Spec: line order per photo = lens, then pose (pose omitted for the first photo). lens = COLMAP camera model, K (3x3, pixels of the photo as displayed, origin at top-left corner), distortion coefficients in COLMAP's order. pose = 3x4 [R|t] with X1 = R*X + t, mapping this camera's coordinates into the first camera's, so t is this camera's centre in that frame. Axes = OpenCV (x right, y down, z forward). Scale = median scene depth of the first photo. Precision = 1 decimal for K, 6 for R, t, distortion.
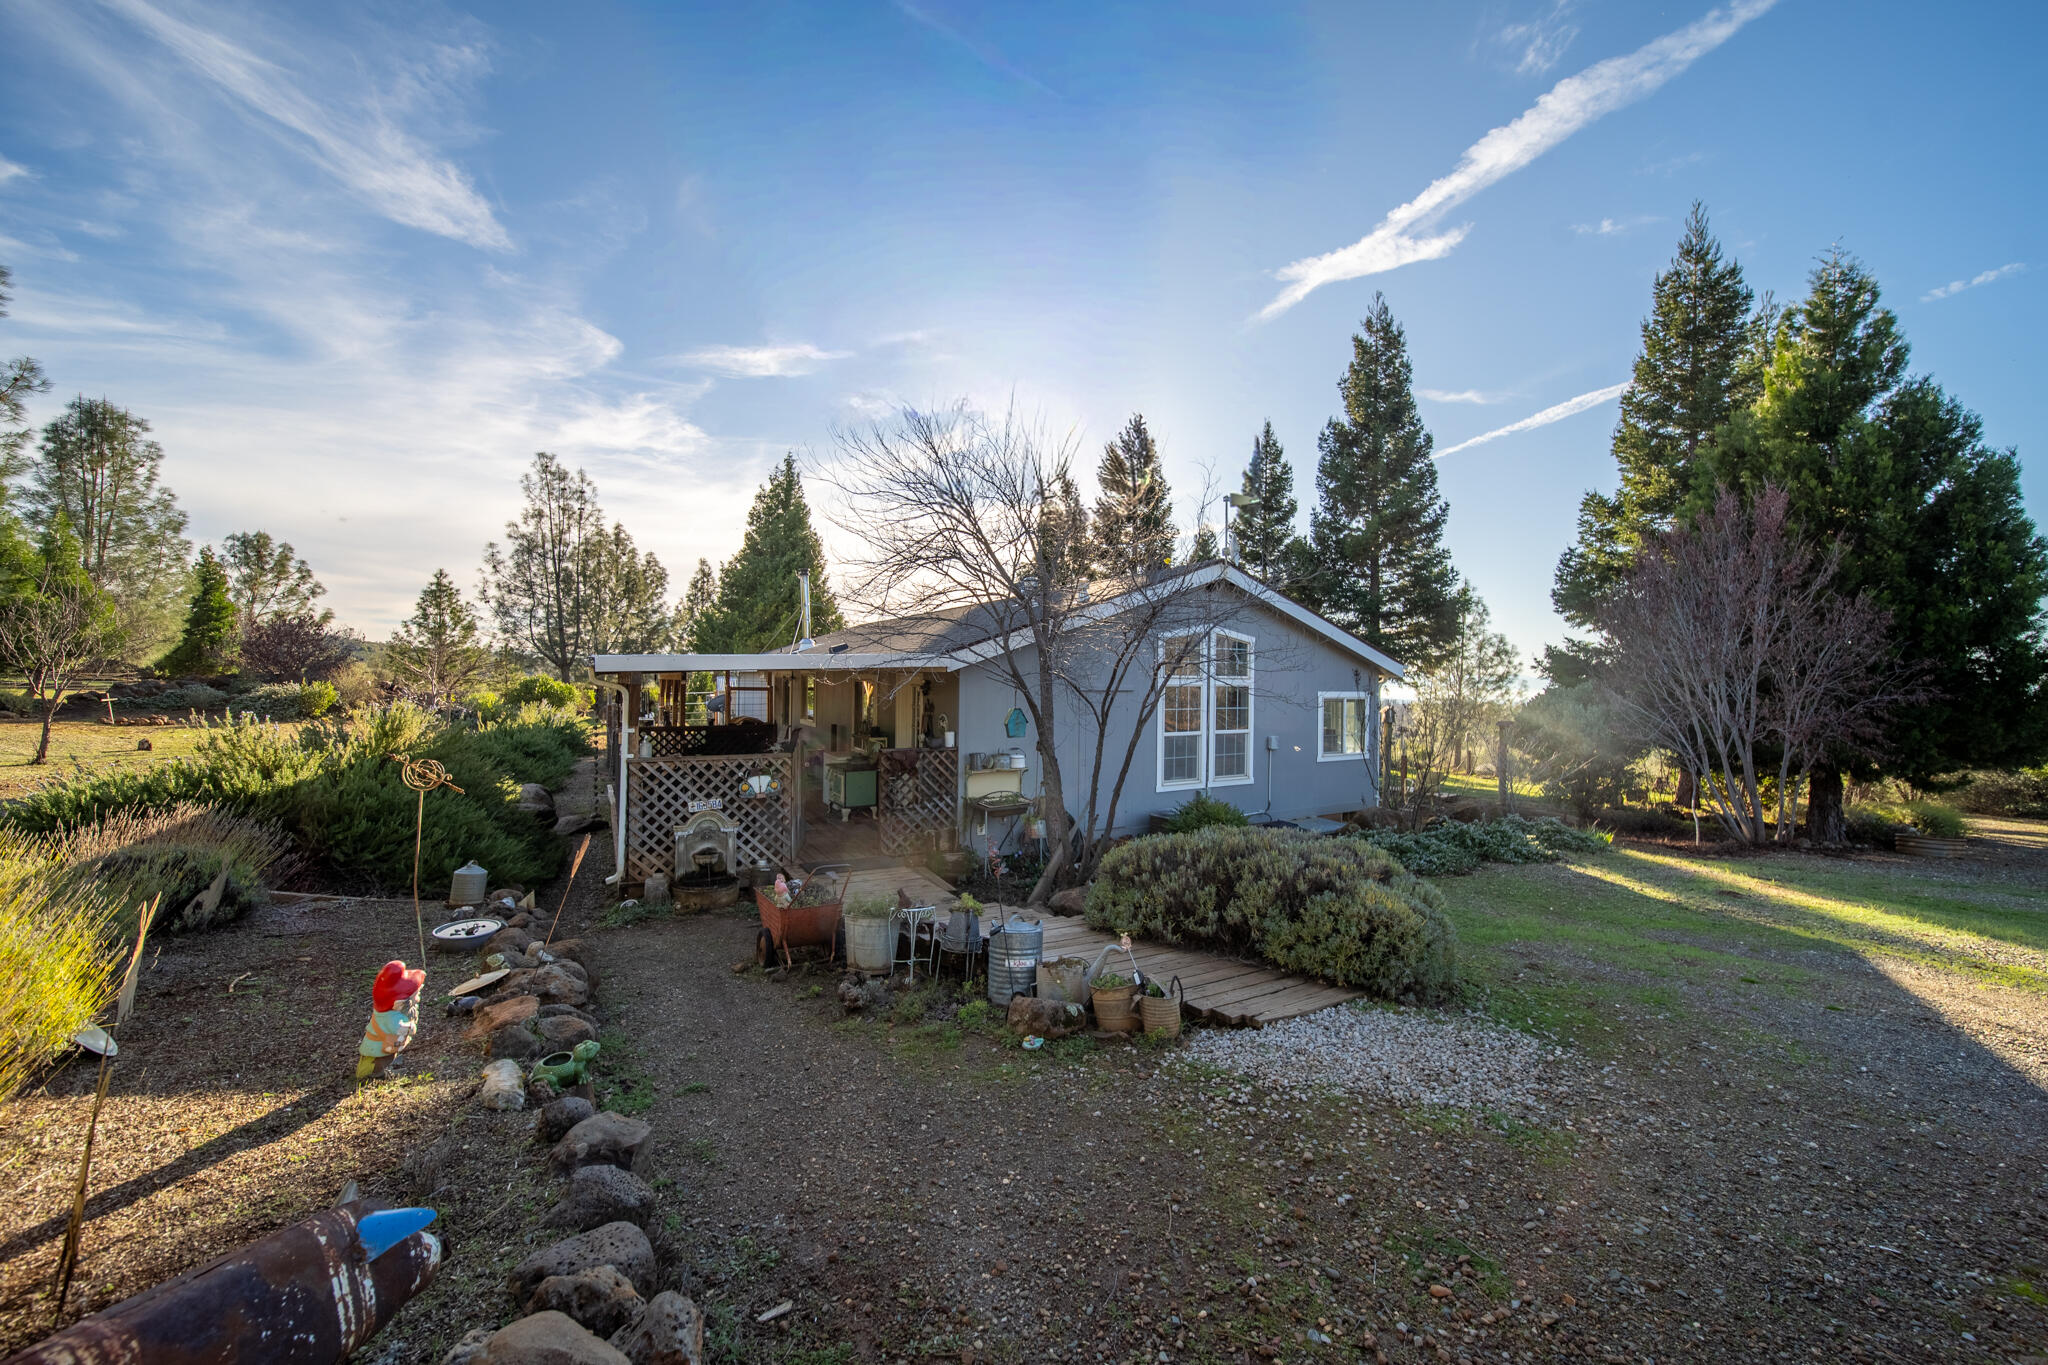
lens RADIAL K [[720.5, 0, 1007.8], [0, 720.5, 679.6], [0, 0, 1]] dist [0.000874, -0.001724]
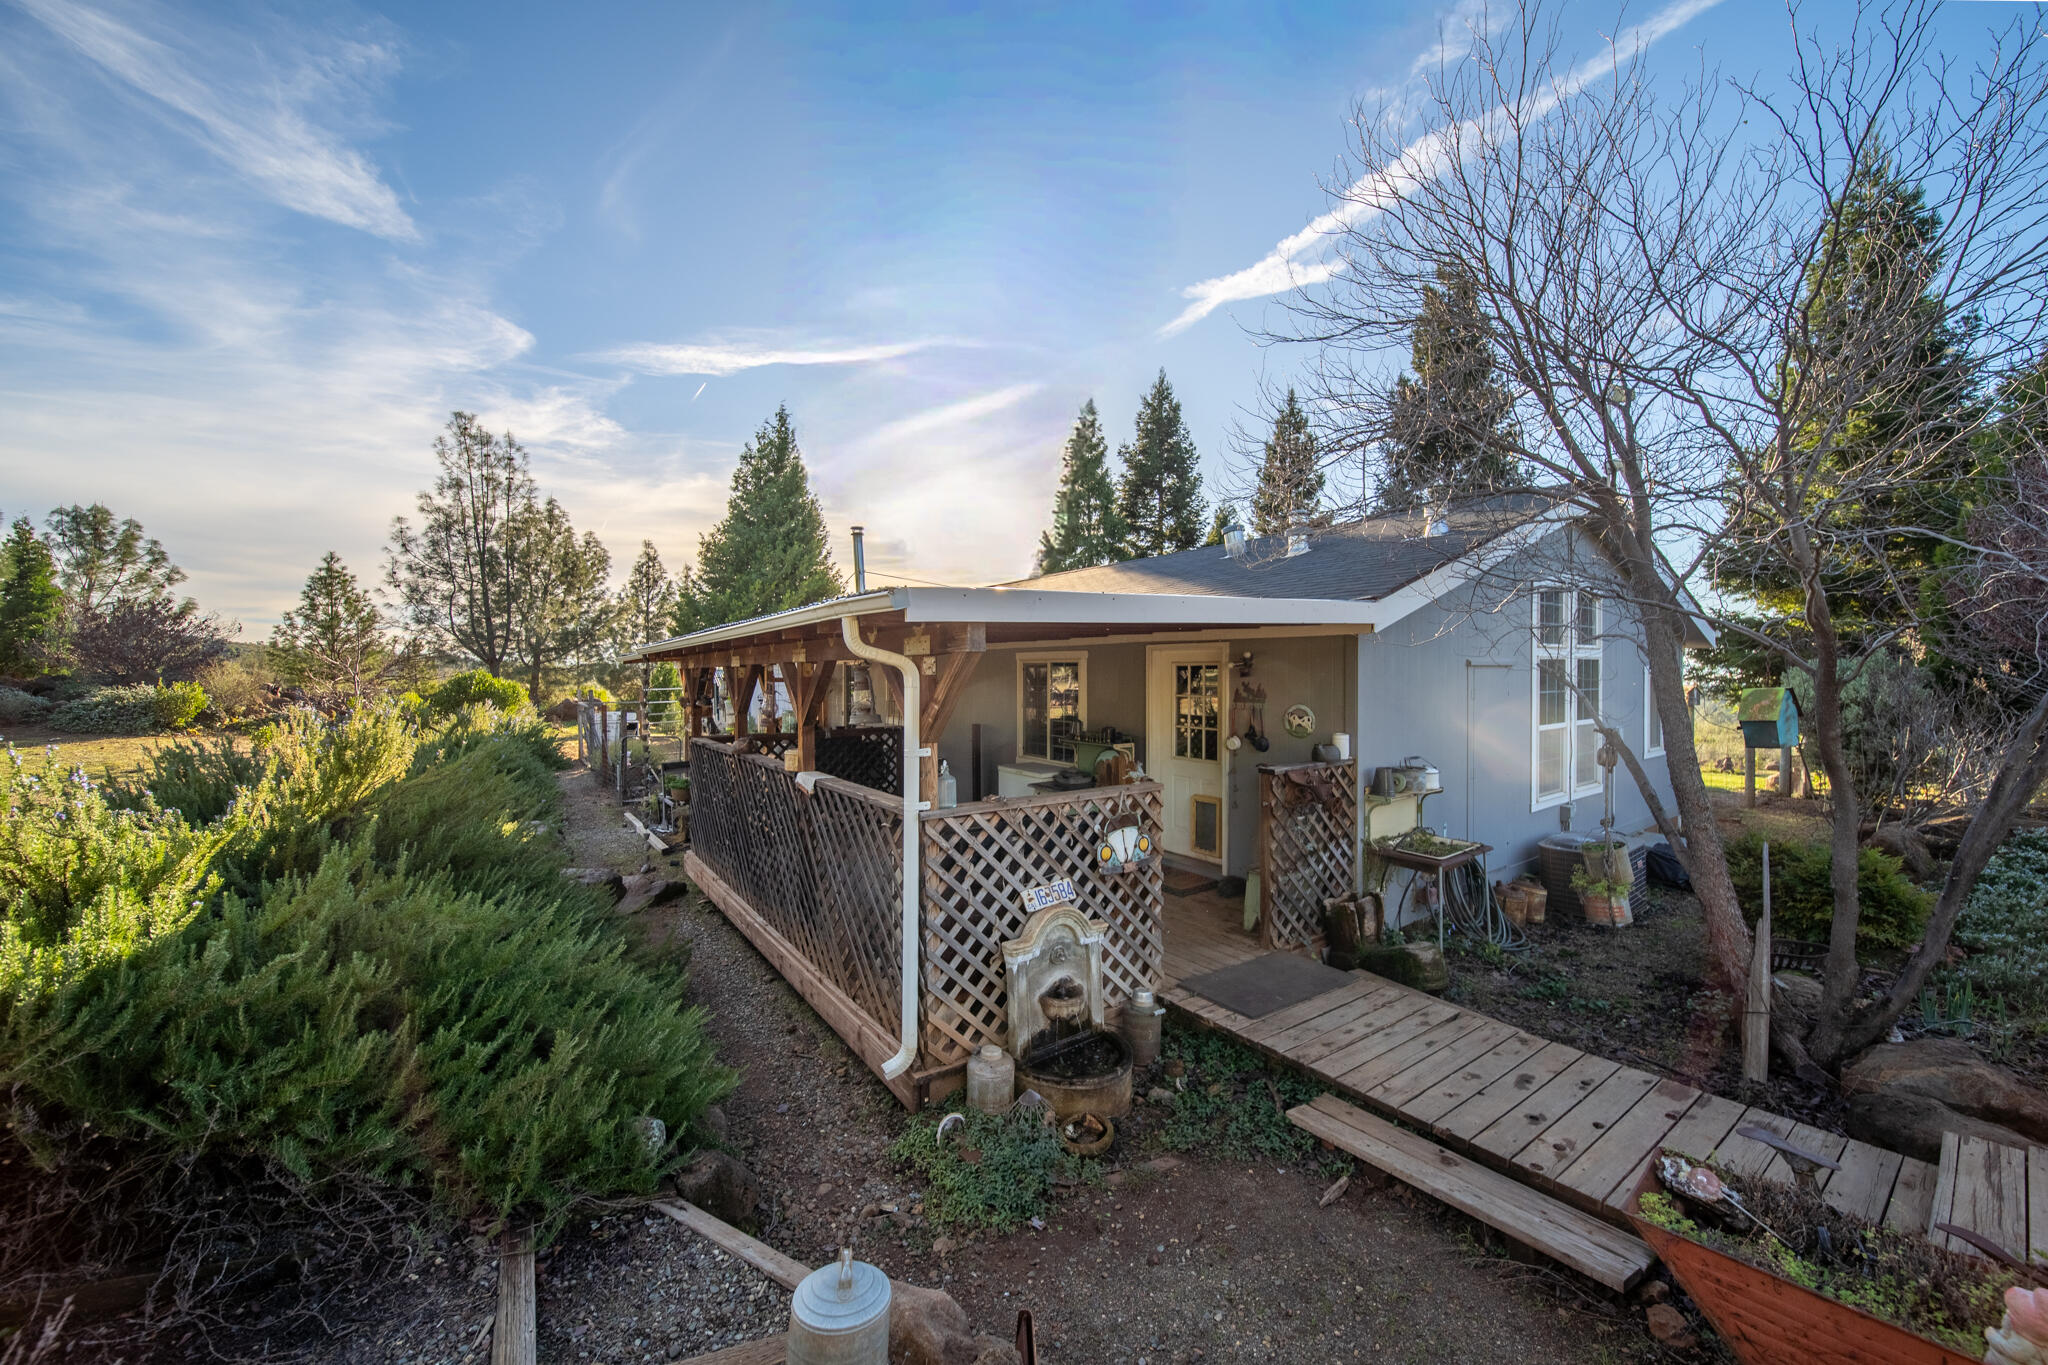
lens RADIAL K [[720.5, 0, 1006.7], [0, 720.5, 680.2], [0, 0, 1]] dist [0.000874, -0.001724]
pose [[0.995563, -0.017116, 0.092529, -0.120417], [0.016132, 0.999805, 0.011378, 0.004591], [-0.092706, -0.009835, 0.995645, 0.122834]]
